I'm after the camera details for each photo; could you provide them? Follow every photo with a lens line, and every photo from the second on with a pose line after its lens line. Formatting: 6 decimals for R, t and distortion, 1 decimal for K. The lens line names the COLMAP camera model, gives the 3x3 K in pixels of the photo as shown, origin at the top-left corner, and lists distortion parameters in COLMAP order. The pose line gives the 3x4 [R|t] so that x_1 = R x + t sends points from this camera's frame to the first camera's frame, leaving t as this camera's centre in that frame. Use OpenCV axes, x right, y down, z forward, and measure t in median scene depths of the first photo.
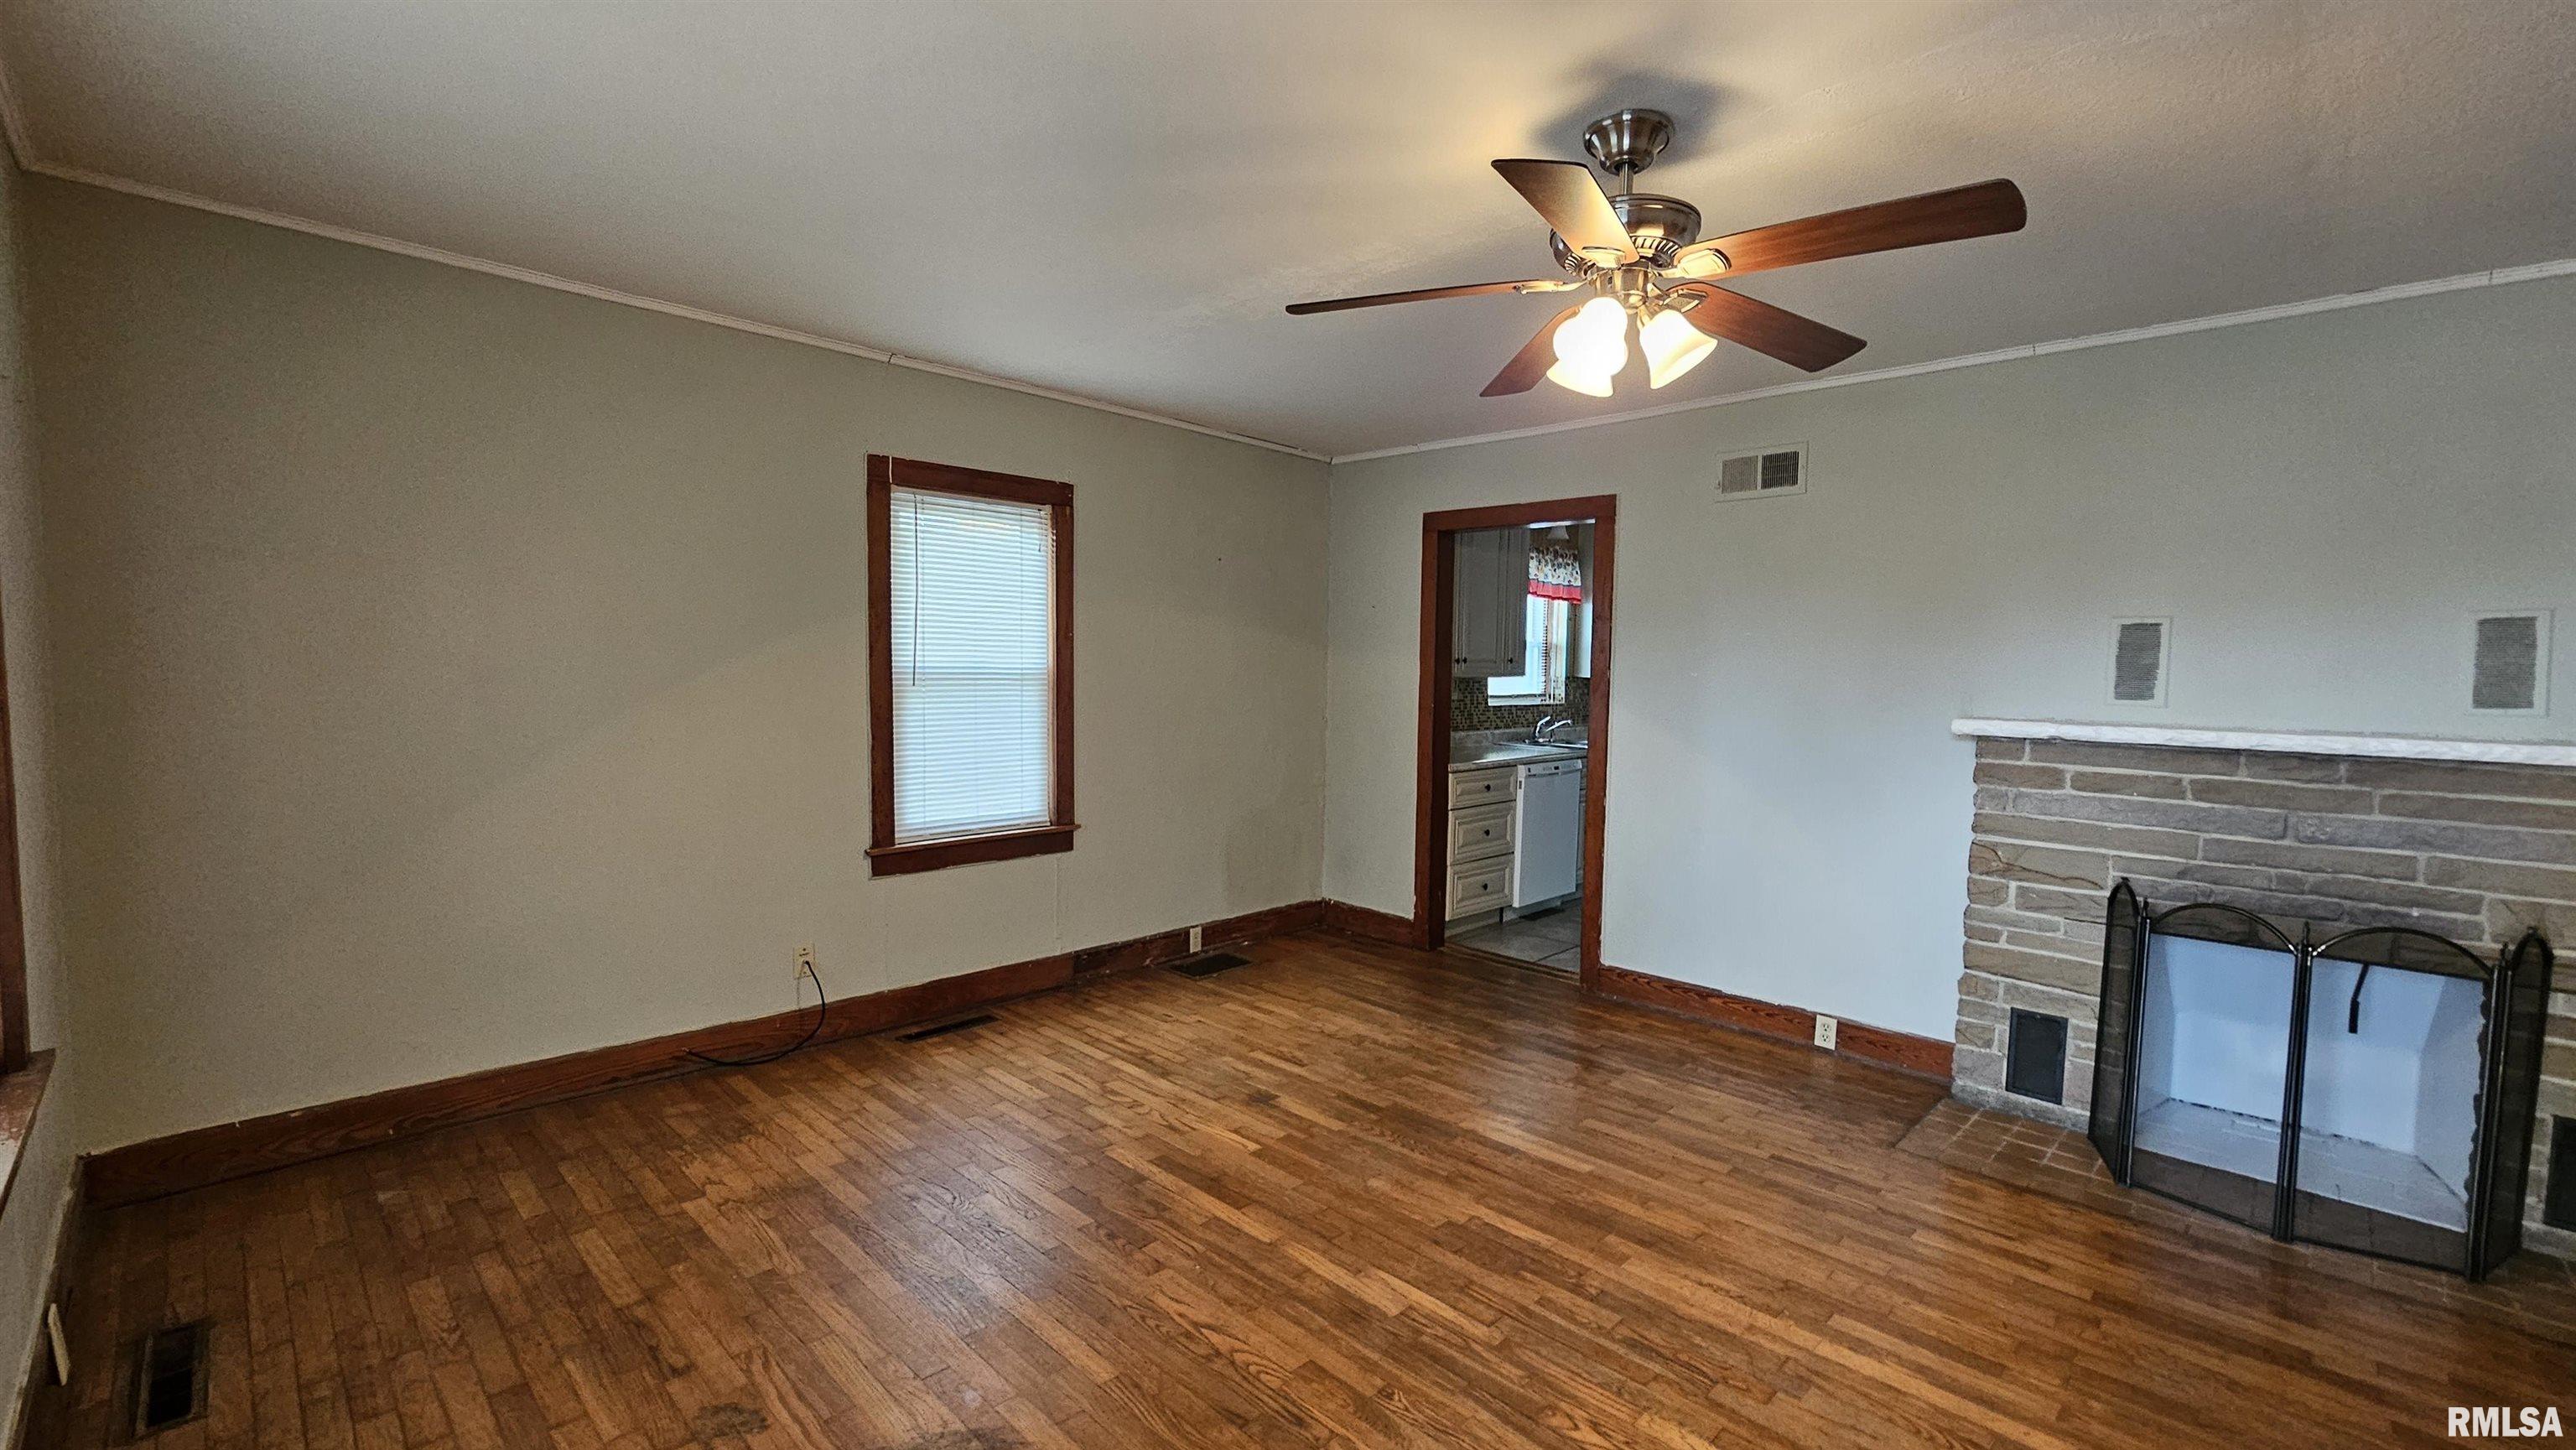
lens RADIAL K [[1094.2, 0, 1288.0], [0, 1094.2, 725.0], [0, 0, 1]] dist [-0.000827, -0.000015]
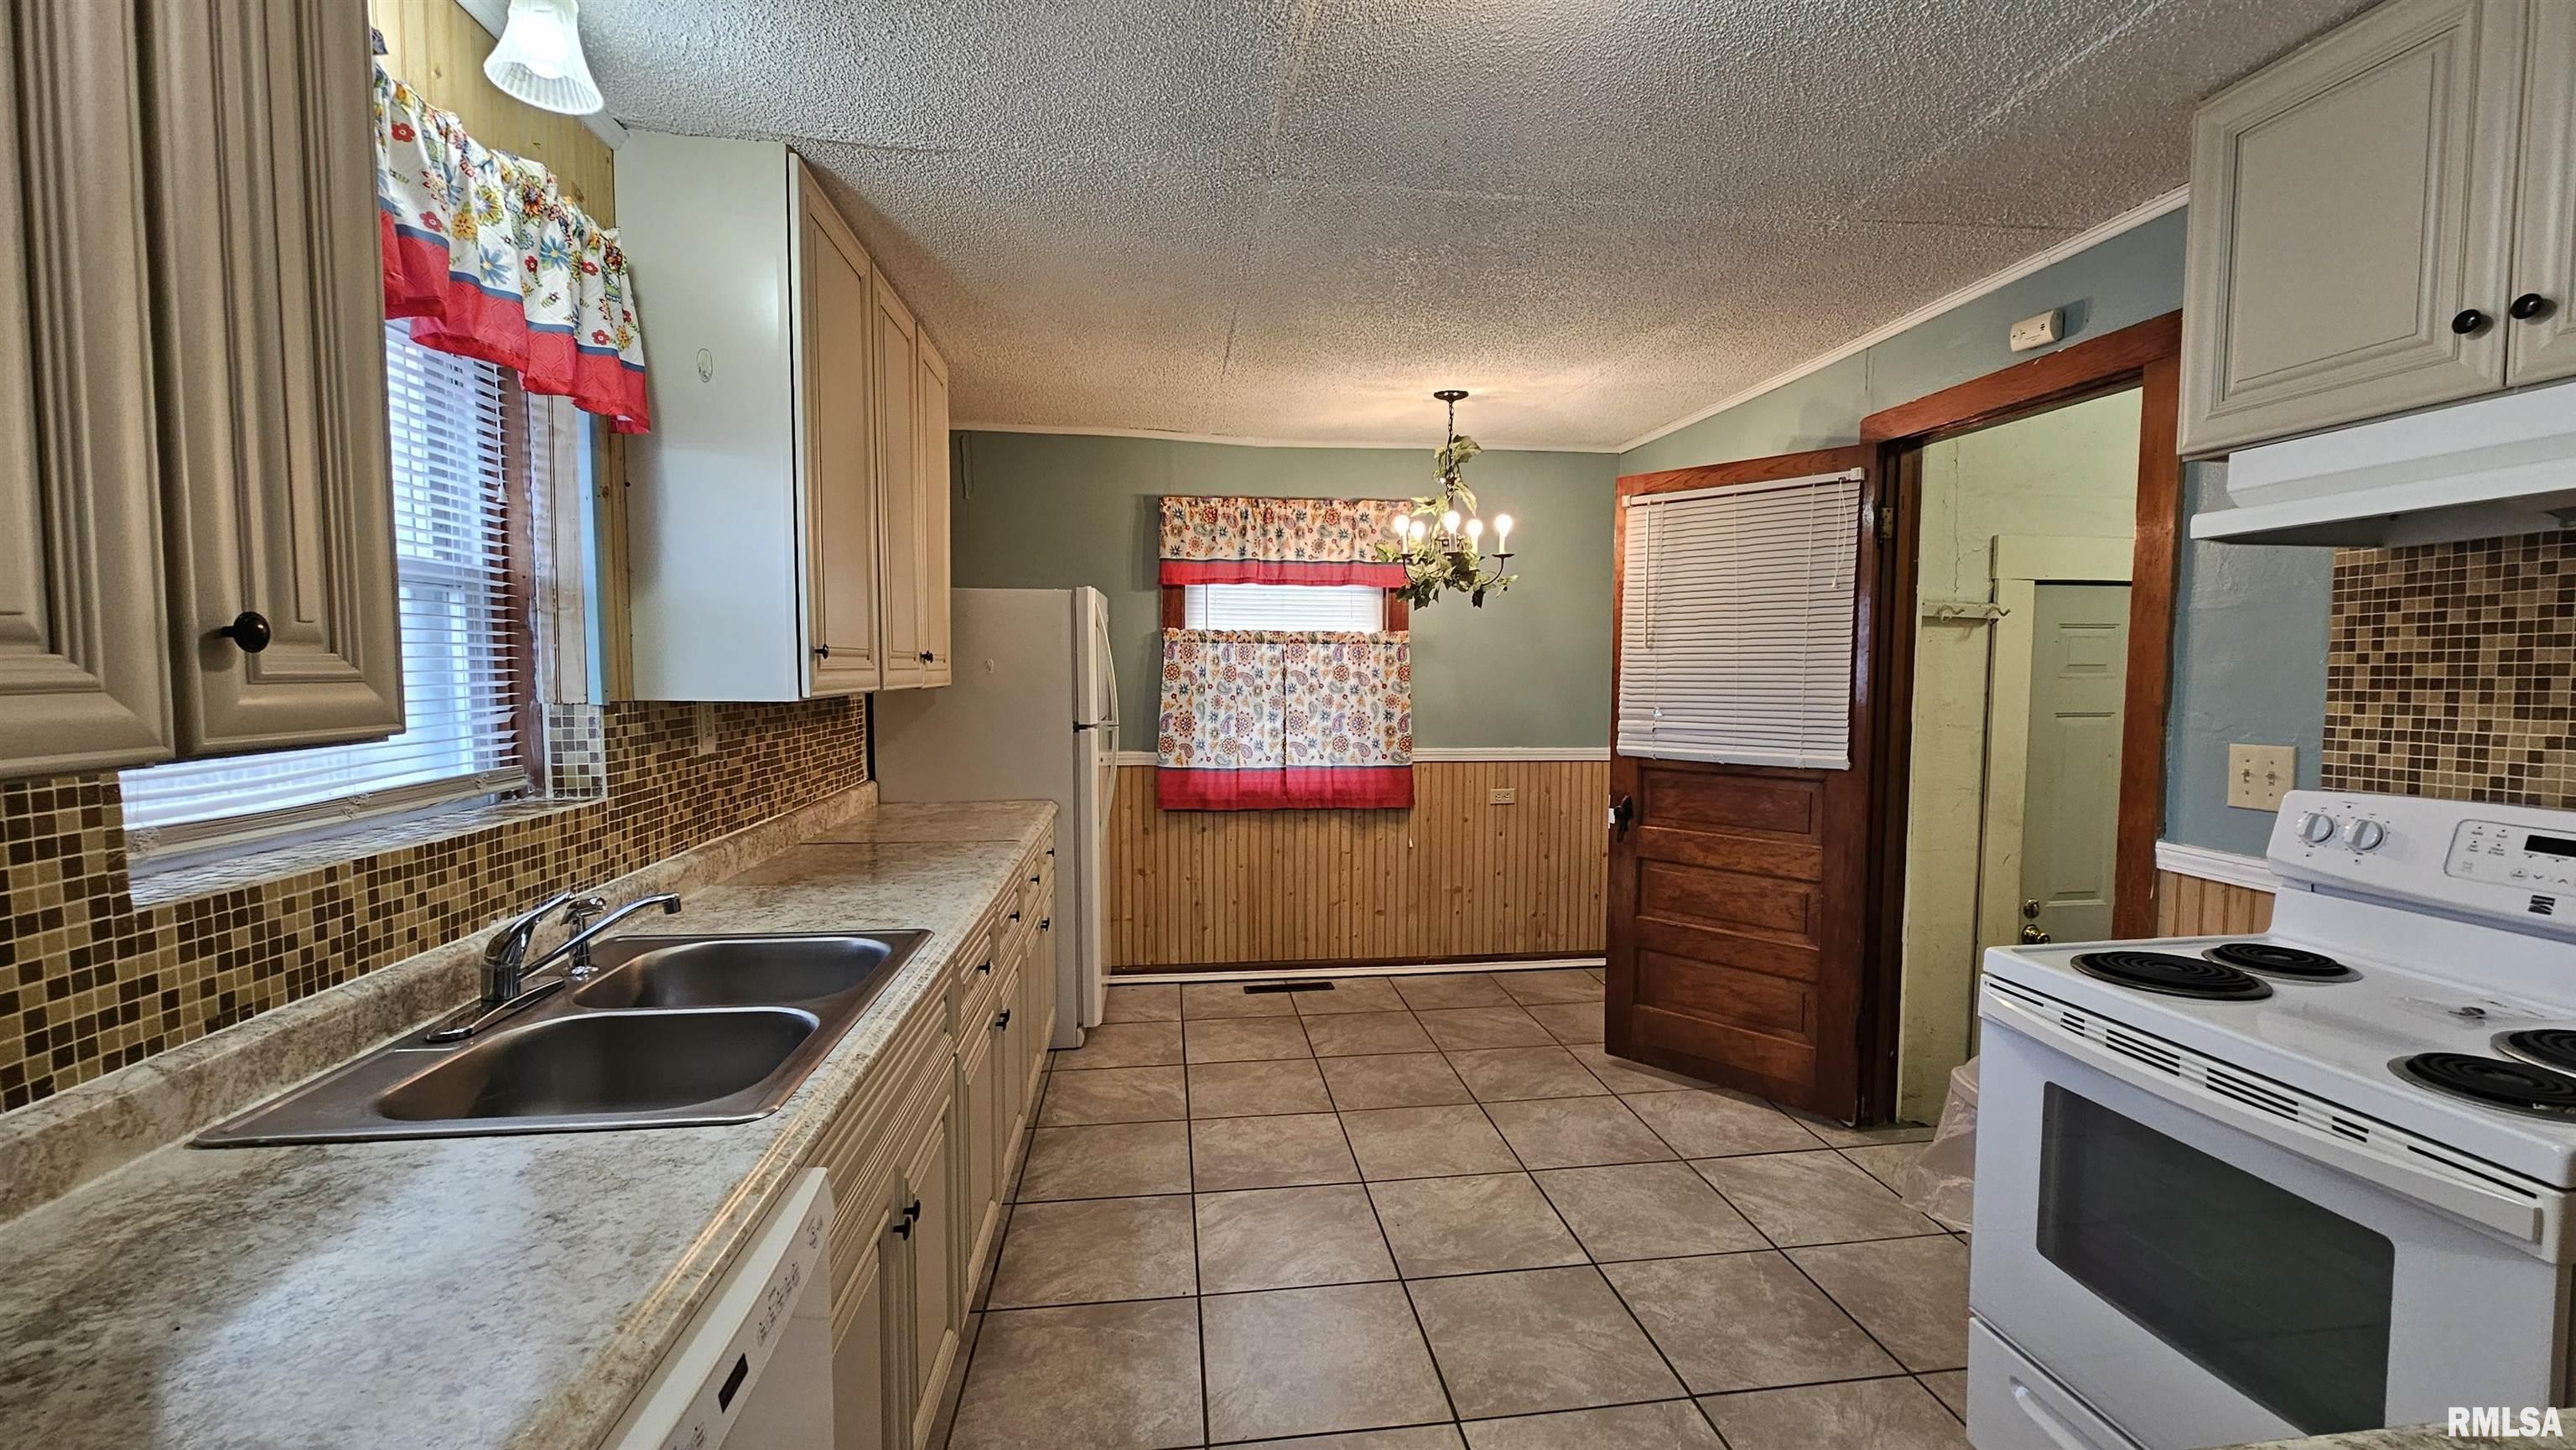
lens RADIAL K [[1058.6, 0, 1300.4], [0, 1058.6, 731.6], [0, 0, 1]] dist [-0.001690, 0.000095]
pose [[0.608473, -0.063517, 0.791029, 0.314183], [0.053346, 0.997811, 0.039087, -0.080519], [-0.791780, 0.018415, 0.610529, 1.445068]]
